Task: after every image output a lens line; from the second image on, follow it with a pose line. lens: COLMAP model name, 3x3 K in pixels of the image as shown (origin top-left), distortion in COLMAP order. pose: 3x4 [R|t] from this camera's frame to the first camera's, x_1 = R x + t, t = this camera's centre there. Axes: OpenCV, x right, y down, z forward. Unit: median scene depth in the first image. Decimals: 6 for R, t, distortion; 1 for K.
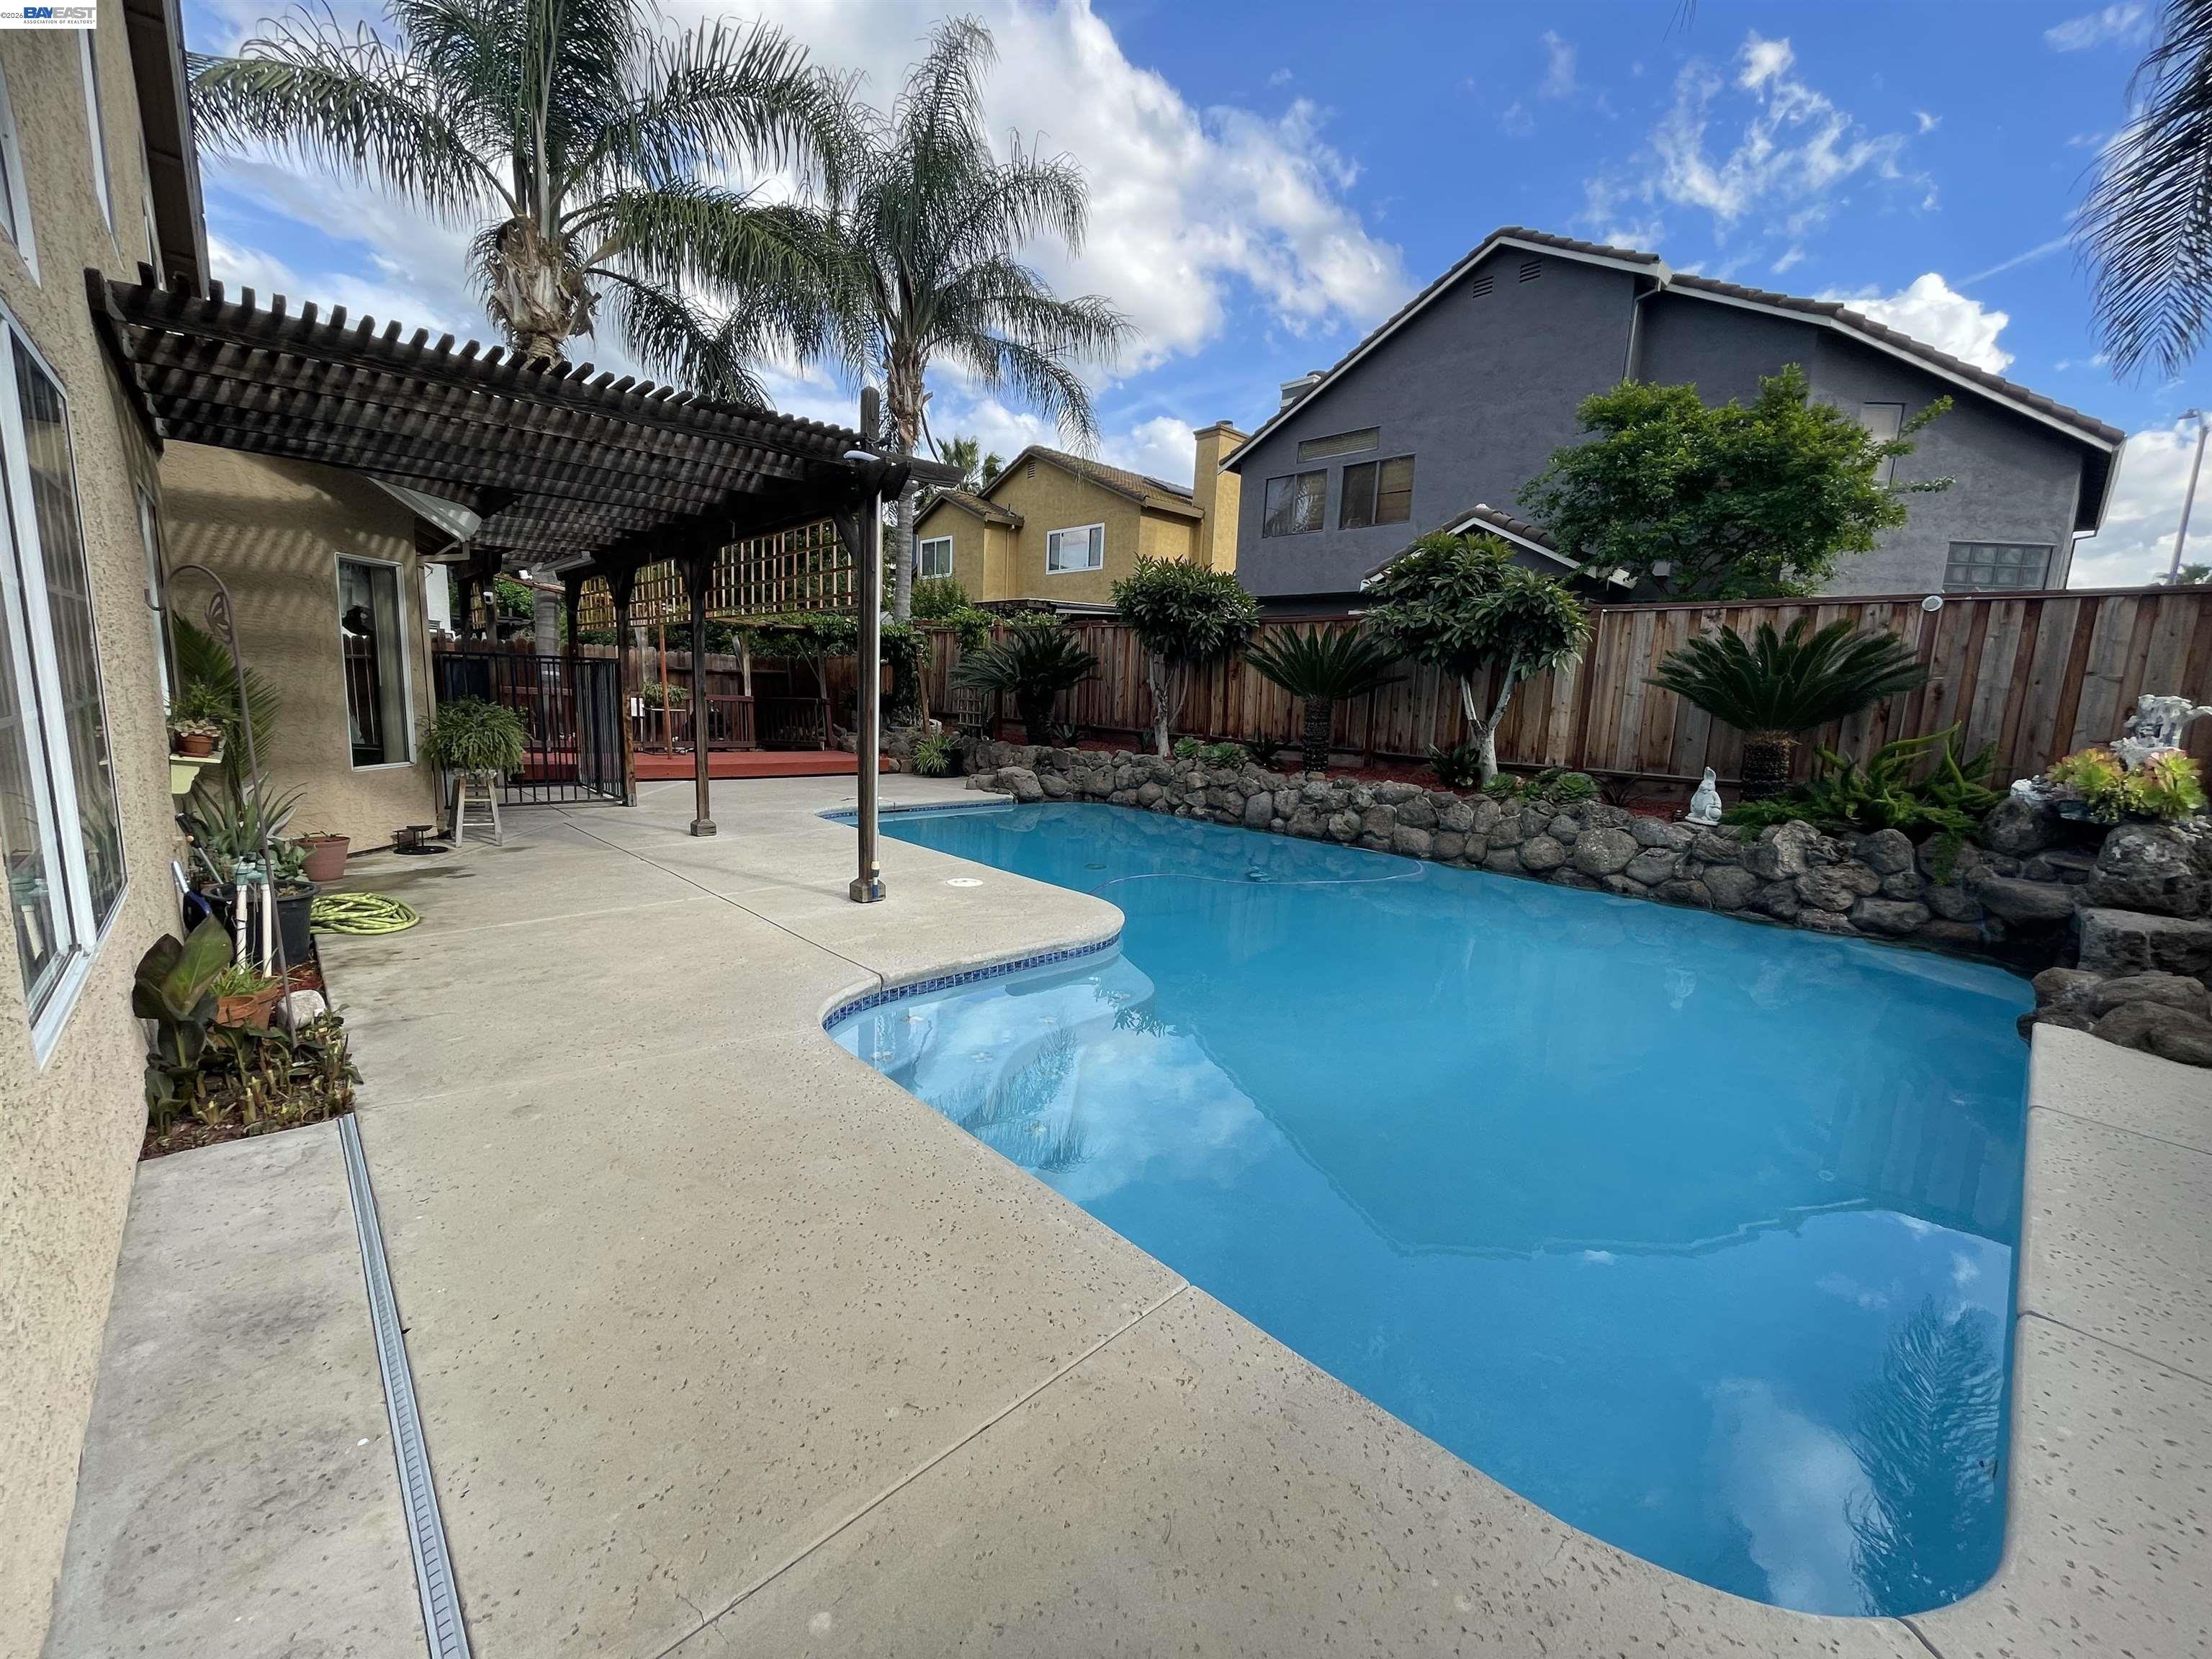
lens RADIAL K [[893.8, 0, 1094.0], [0, 893.8, 830.0], [0, 0, 1]] dist [-0.001631, 0.000108]
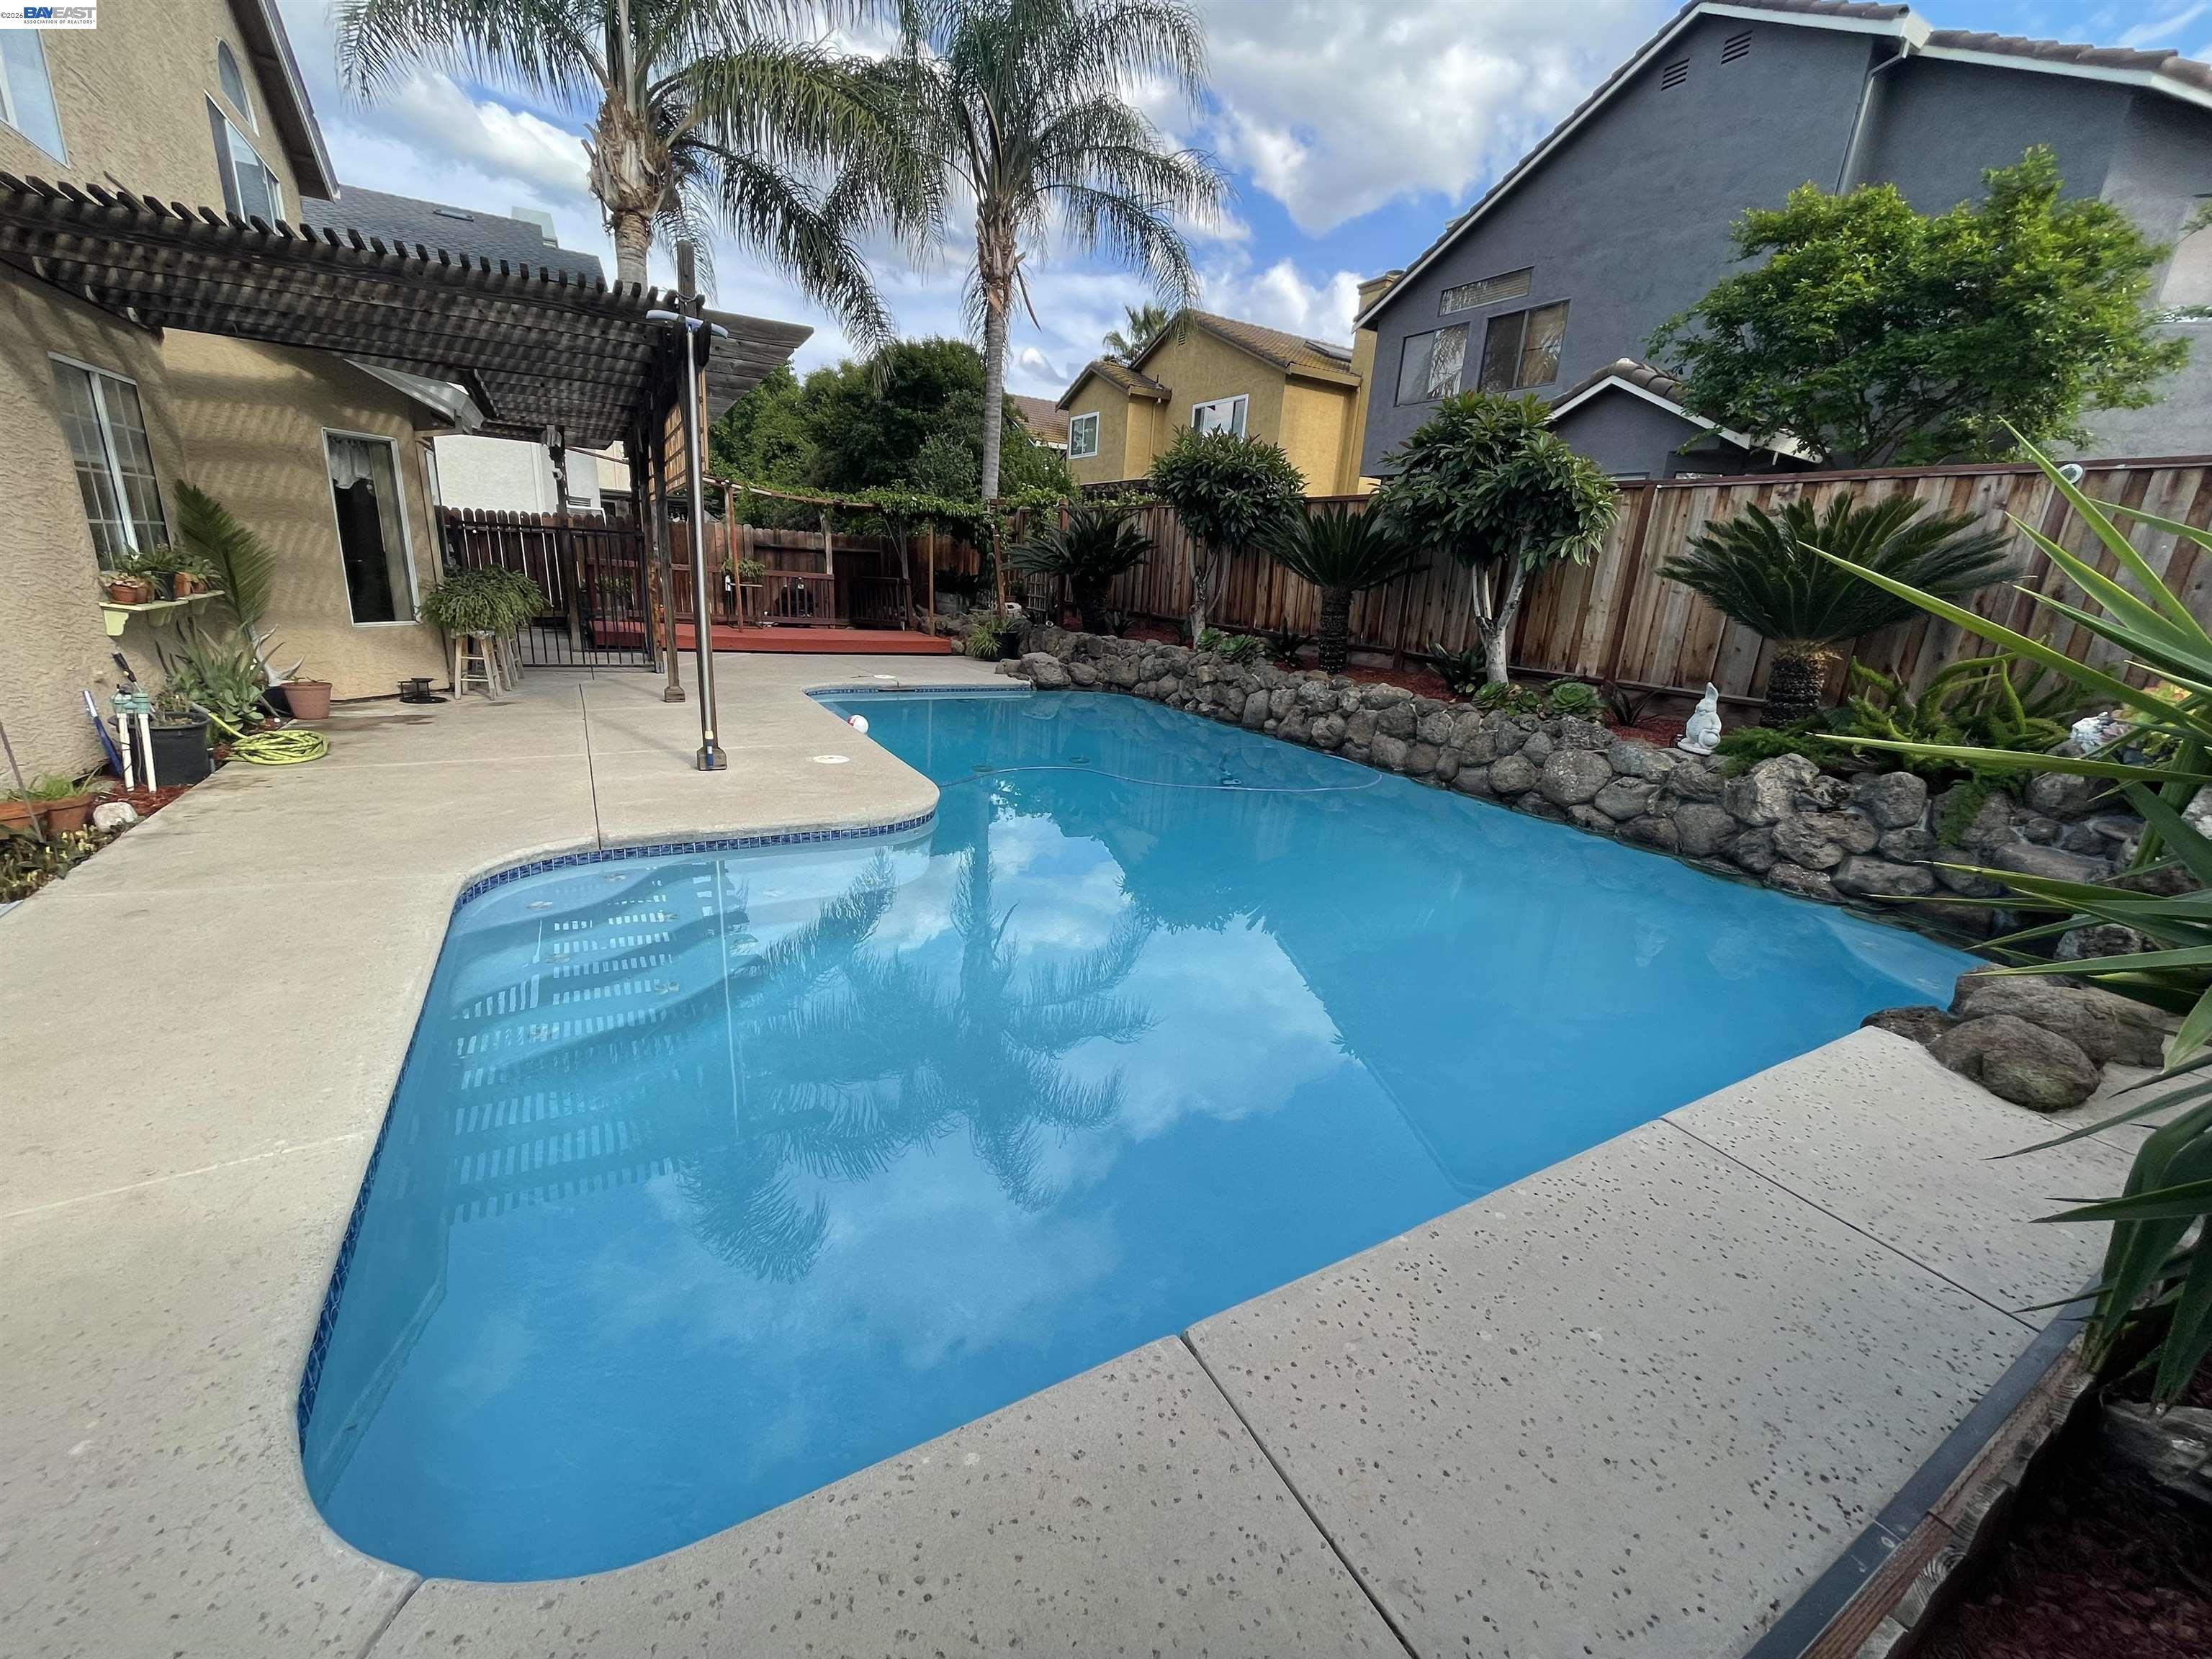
lens RADIAL K [[893.8, 0, 1108.5], [0, 893.8, 825.6], [0, 0, 1]] dist [-0.001631, 0.000108]
pose [[0.972186, 0.084638, -0.218384, 0.335261], [-0.059524, 0.991093, 0.119130, -0.005298], [0.226522, -0.102817, 0.968564, 0.069823]]
